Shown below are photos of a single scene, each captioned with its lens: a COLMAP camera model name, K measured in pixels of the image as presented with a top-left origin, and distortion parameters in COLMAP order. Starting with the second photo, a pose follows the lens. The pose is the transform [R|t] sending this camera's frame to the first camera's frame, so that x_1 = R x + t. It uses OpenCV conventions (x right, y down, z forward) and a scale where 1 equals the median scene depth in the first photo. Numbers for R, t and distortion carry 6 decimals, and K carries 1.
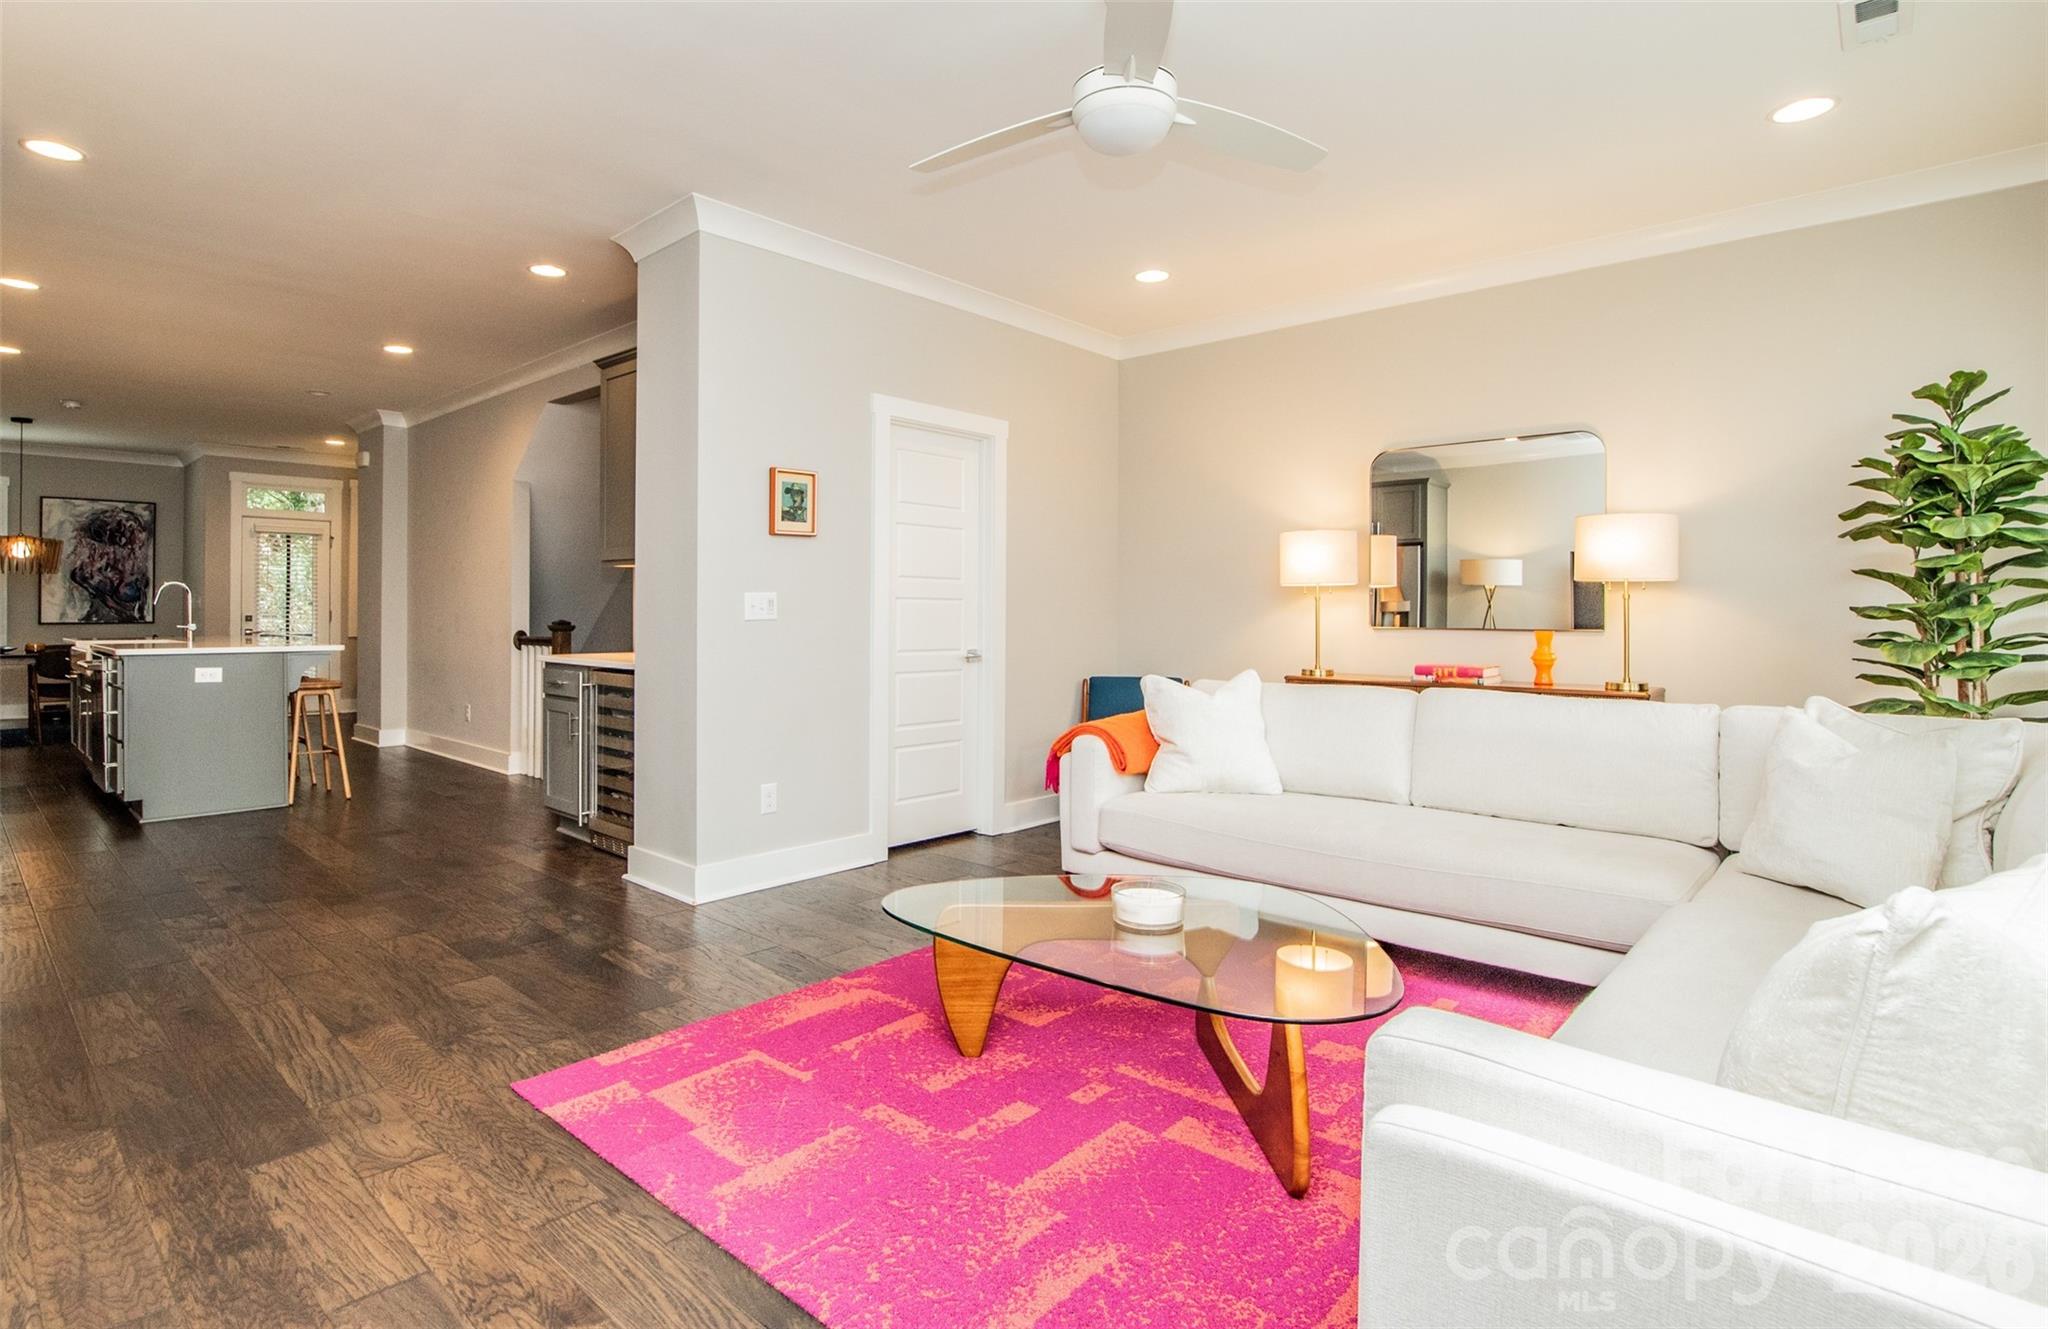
lens RADIAL K [[1031.2, 0, 948.2], [0, 1031.2, 611.6], [0, 0, 1]] dist [-0.016771, -0.001821]
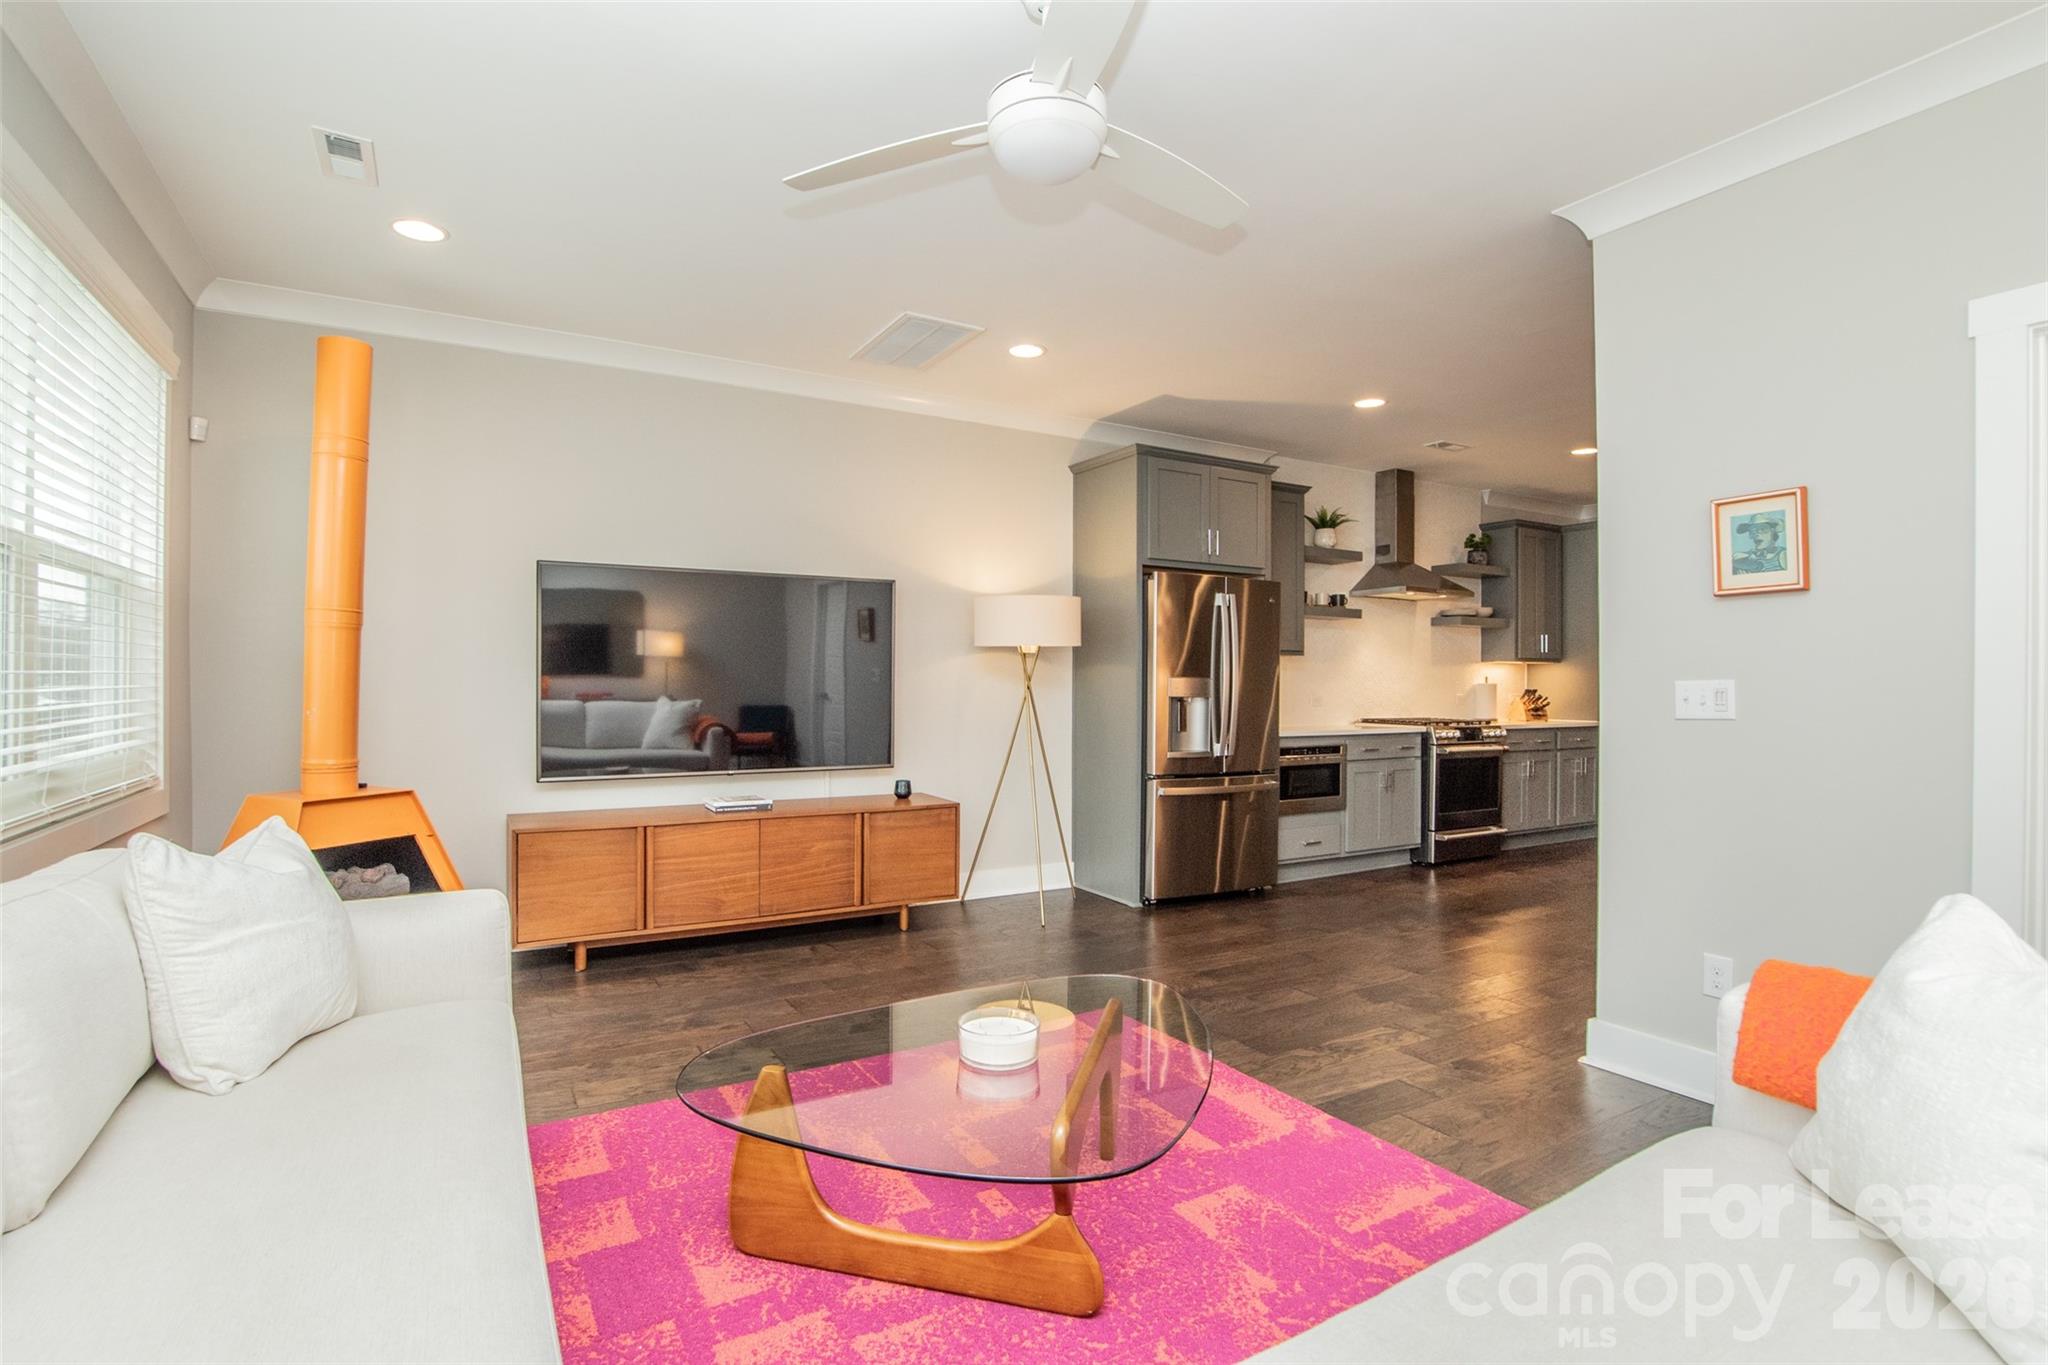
lens RADIAL K [[971.9, 0, 1009.3], [0, 971.9, 686.5], [0, 0, 1]] dist [-0.033250, 0.001788]
pose [[-0.261901, -0.004011, -0.965086, 0.297647], [-0.007520, 0.999969, -0.002115, -0.004749], [0.965065, 0.006704, -0.261924, 0.366496]]
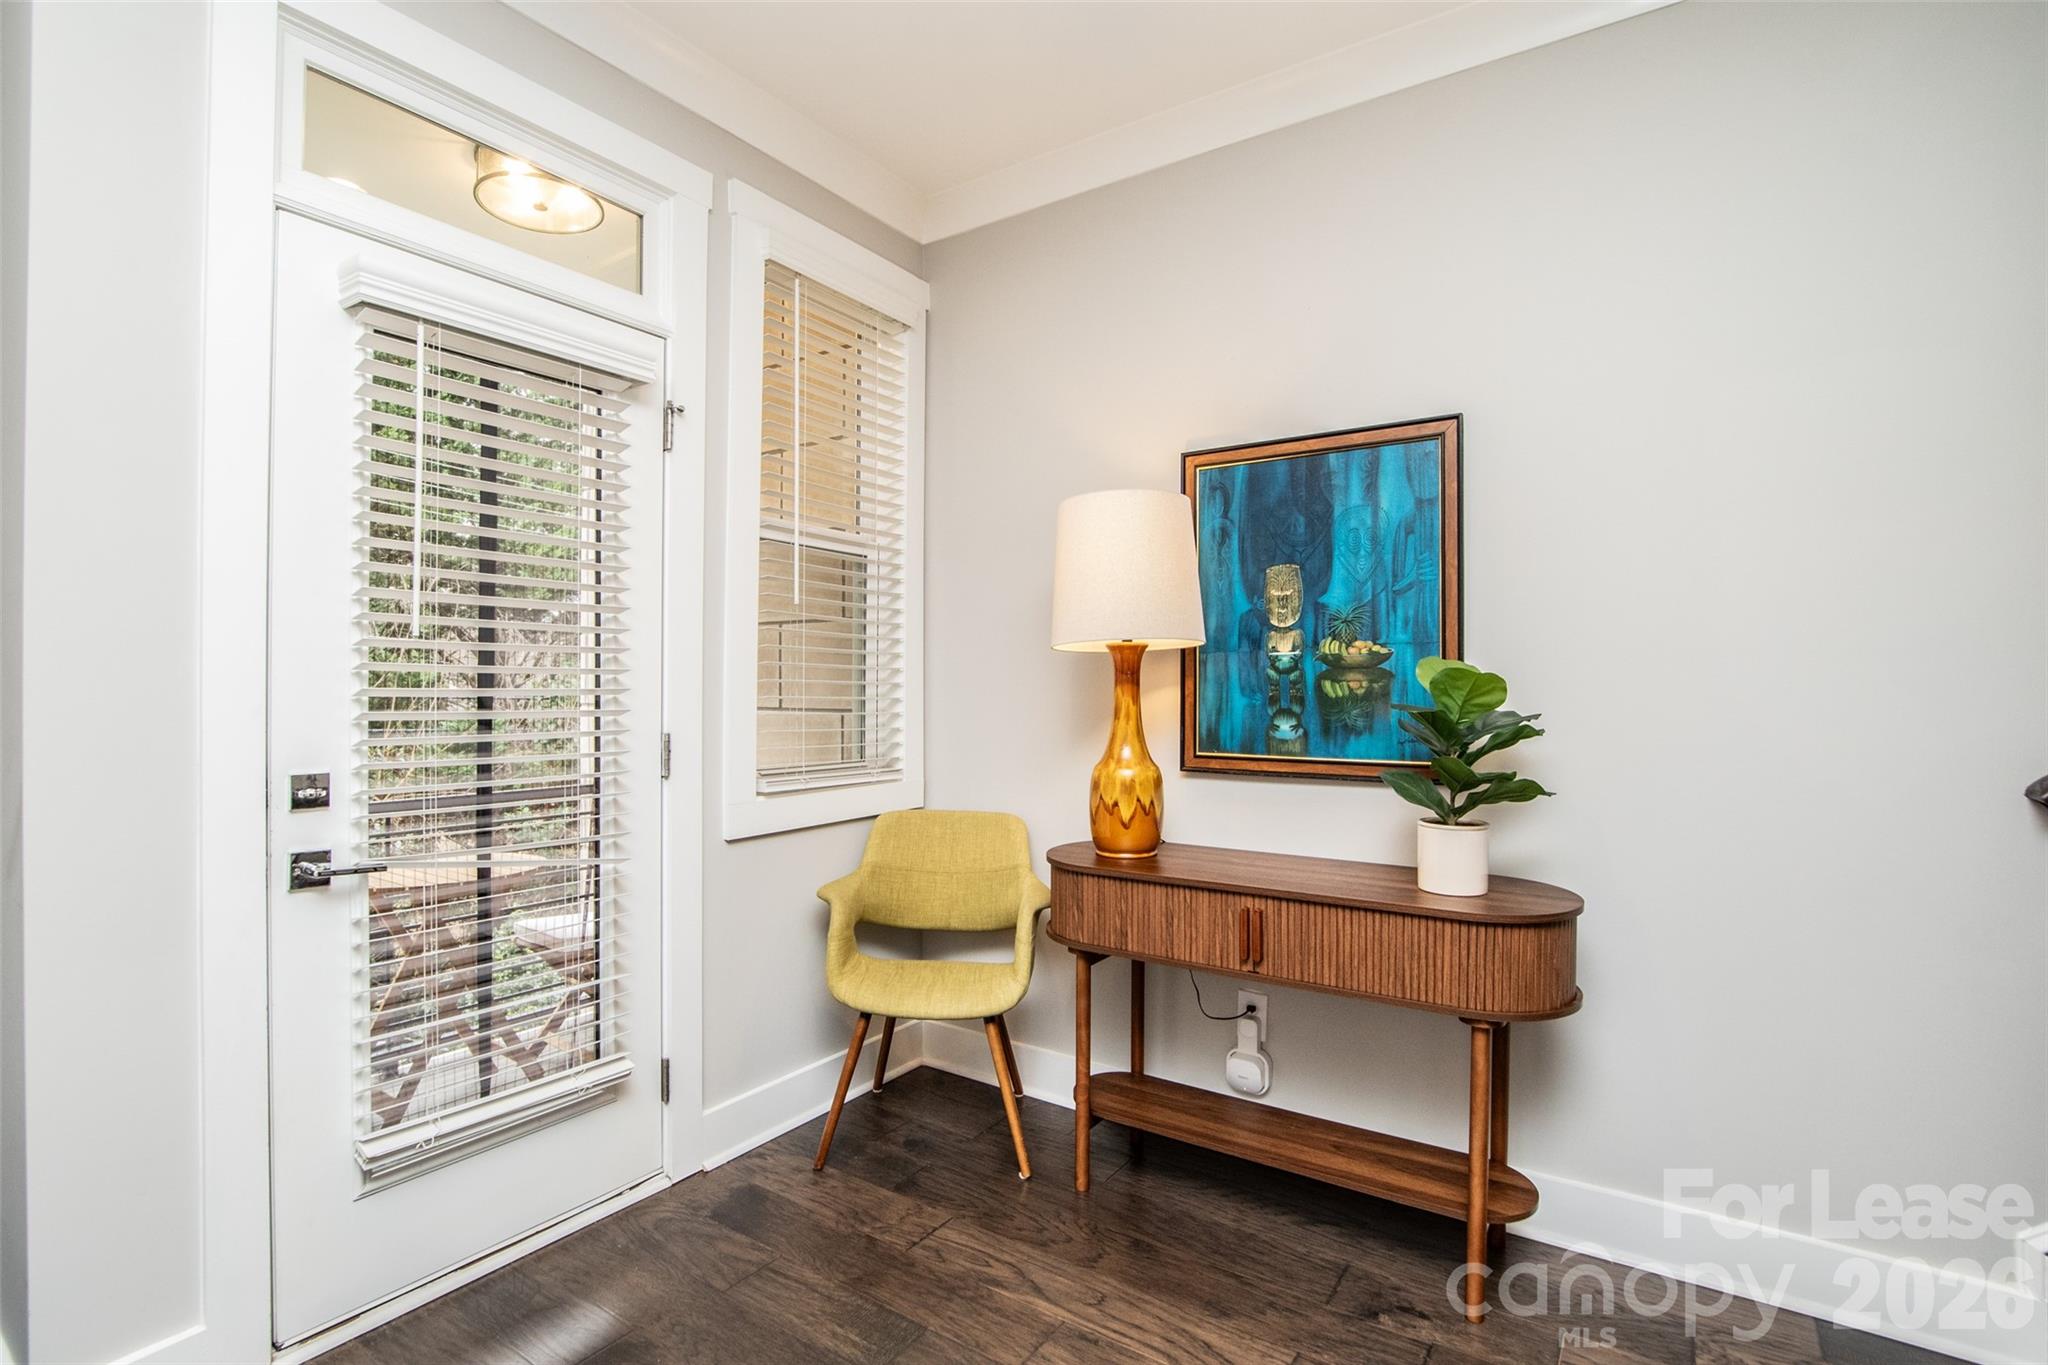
lens RADIAL K [[971.9, 0, 1019.3], [0, 971.9, 685.3], [0, 0, 1]] dist [-0.033250, 0.001788]
pose [[0.982575, -0.002283, 0.185853, -0.738755], [0.003152, 0.999985, -0.004378, -0.013473], [-0.185840, 0.004887, 0.982568, 1.013580]]
